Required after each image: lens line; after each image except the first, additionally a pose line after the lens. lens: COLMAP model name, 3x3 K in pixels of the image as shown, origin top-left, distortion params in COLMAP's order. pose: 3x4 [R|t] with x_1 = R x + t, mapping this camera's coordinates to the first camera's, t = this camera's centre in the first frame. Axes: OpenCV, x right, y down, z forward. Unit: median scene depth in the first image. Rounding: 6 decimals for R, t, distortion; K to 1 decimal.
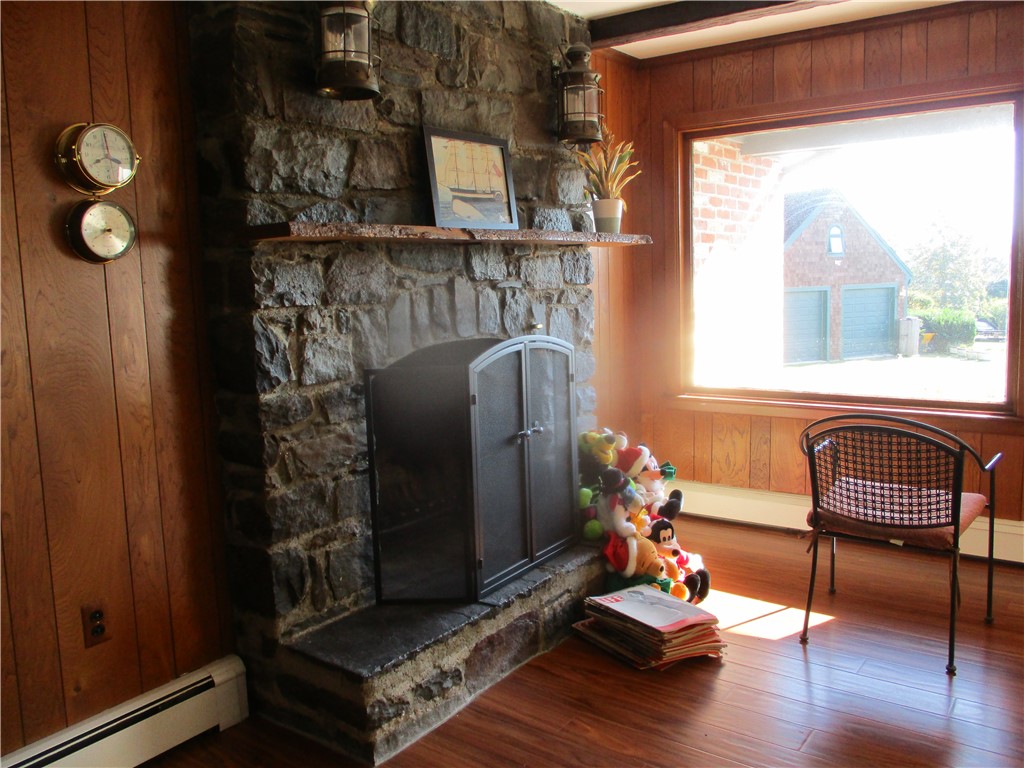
lens RADIAL K [[858.4, 0, 510.0], [0, 858.4, 374.5], [0, 0, 1]] dist [-0.026691, 0.013094]
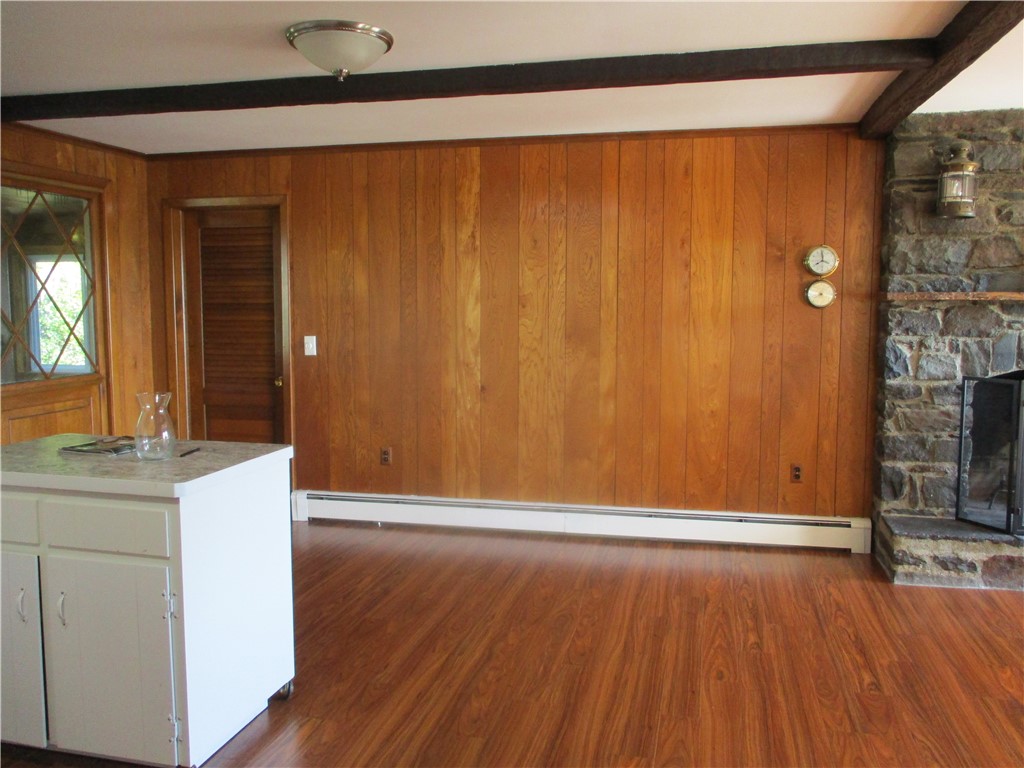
lens RADIAL K [[858.4, 0, 510.0], [0, 858.4, 374.5], [0, 0, 1]] dist [-0.026691, 0.013094]
pose [[0.389678, 0.110039, -0.914354, 1.068459], [-0.124143, 0.990051, 0.066242, -0.009558], [0.912546, 0.087697, 0.399462, -0.500249]]
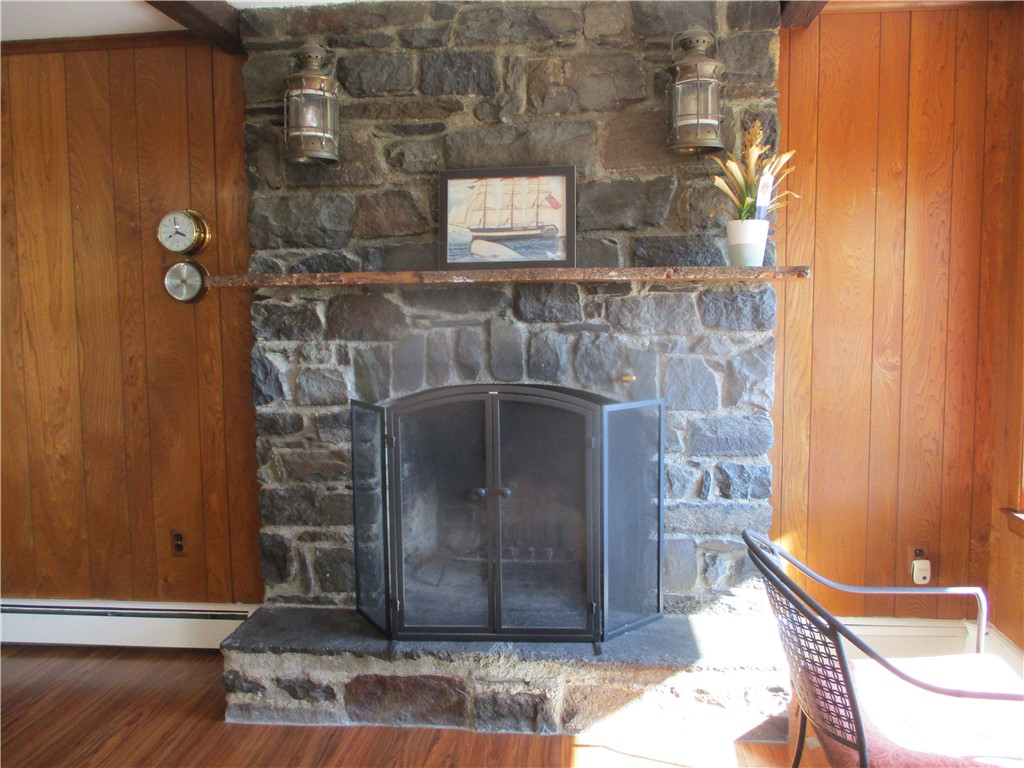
lens RADIAL K [[858.4, 0, 510.0], [0, 858.4, 374.5], [0, 0, 1]] dist [-0.026691, 0.013094]
pose [[0.499504, 0.097092, -0.860854, 0.954765], [-0.105182, 0.993145, 0.050981, -0.123957], [0.859903, 0.065081, 0.506293, 0.644736]]
